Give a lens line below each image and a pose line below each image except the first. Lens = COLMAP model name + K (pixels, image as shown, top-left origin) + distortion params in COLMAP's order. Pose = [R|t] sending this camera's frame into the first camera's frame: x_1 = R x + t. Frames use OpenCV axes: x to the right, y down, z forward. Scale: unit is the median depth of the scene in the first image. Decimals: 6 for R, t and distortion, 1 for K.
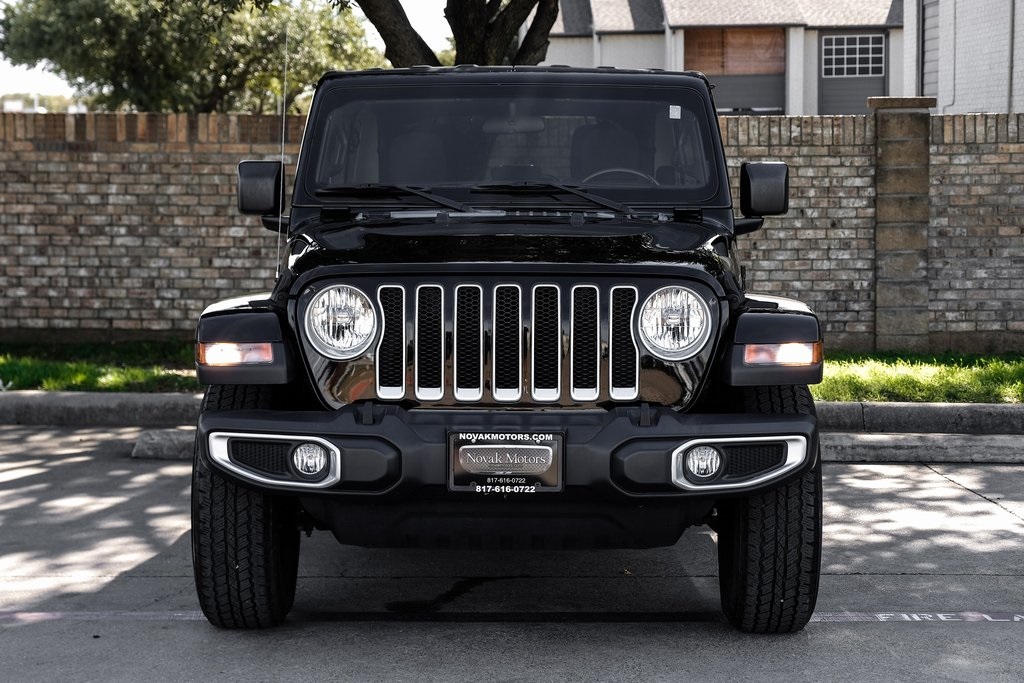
lens RADIAL K [[2033.4, 0, 508.4], [0, 2033.4, 351.3], [0, 0, 1]] dist [0.060434, 0.000000]
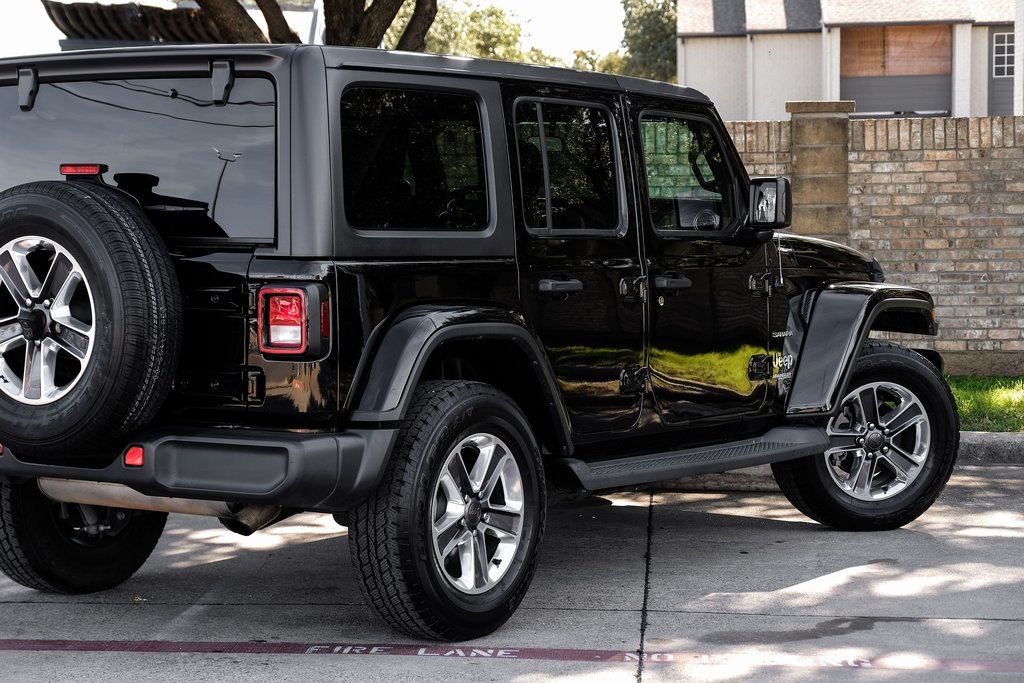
lens RADIAL K [[2148.7, 0, 476.5], [0, 2148.7, 335.7], [0, 0, 1]] dist [0.115053, 0.000000]
pose [[0.995719, 0.007009, -0.092166, 0.127558], [-0.008449, 0.999848, -0.015246, -0.000409], [0.092045, 0.015960, 0.995627, 0.000888]]
